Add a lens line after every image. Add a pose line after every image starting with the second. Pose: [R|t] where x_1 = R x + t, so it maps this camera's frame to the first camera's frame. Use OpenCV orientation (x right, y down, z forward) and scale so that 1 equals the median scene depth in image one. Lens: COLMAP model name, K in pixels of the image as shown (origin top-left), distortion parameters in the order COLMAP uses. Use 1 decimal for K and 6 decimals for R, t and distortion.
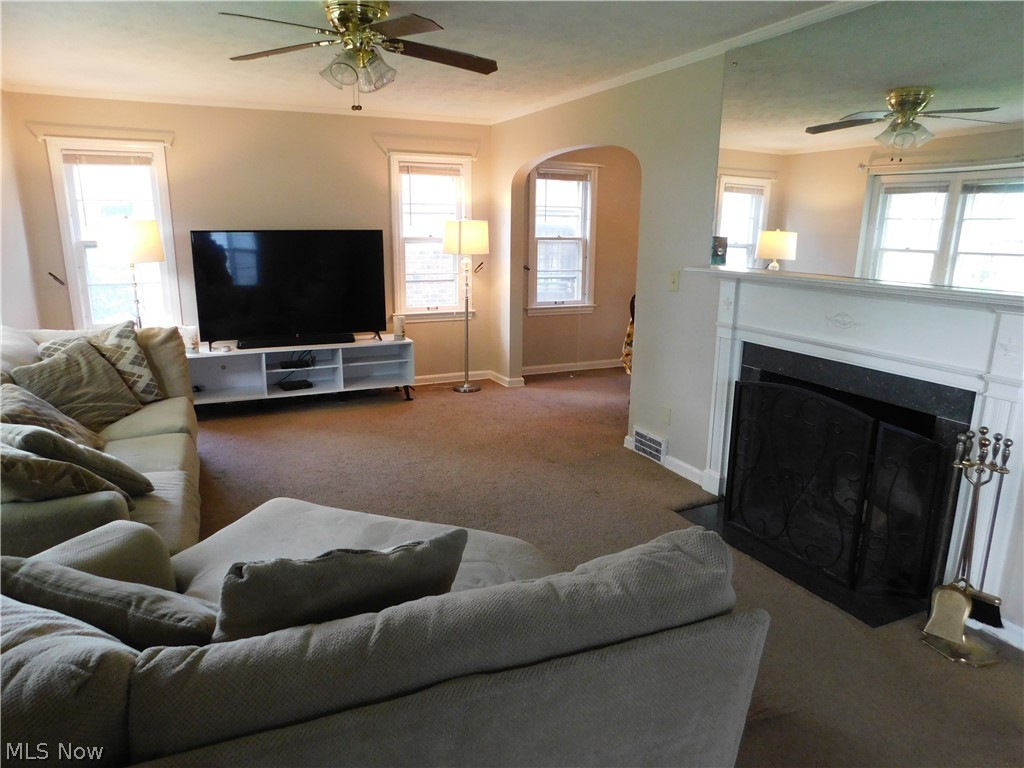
lens RADIAL K [[685.4, 0, 513.0], [0, 685.4, 392.3], [0, 0, 1]] dist [-0.058263, 0.060392]
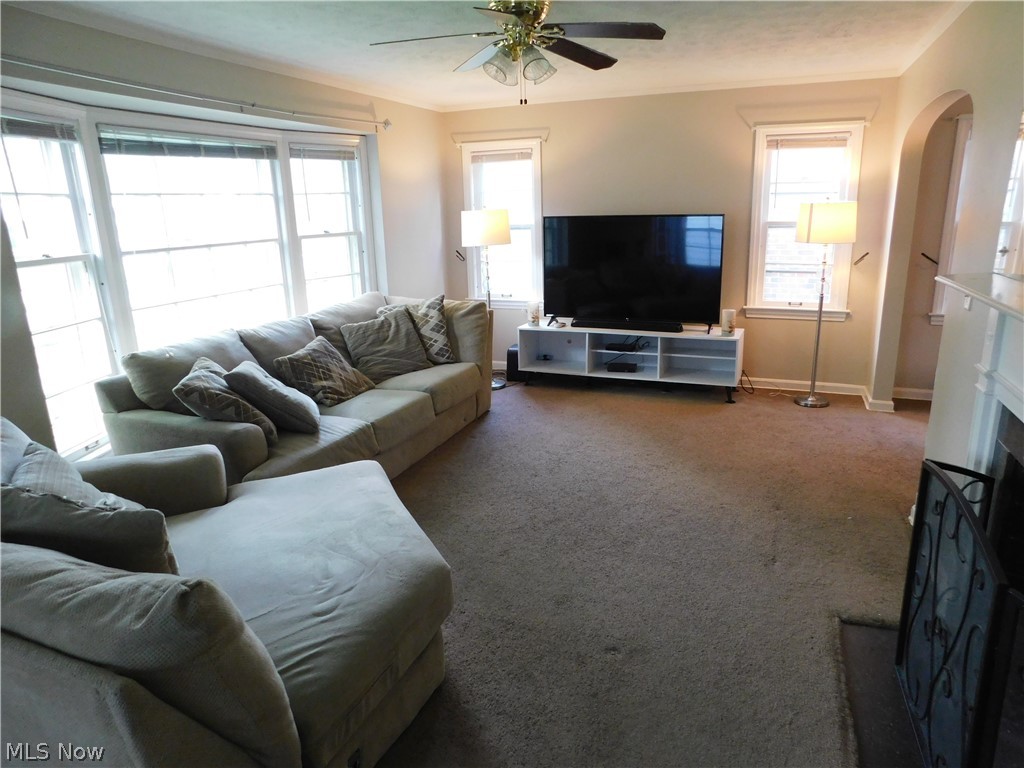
lens RADIAL K [[685.4, 0, 513.0], [0, 685.4, 392.3], [0, 0, 1]] dist [-0.058263, 0.060392]
pose [[0.689920, 0.172704, -0.702982, 0.305665], [-0.144758, 0.984423, 0.099778, -0.054485], [0.709264, 0.032924, 0.704174, 0.168613]]
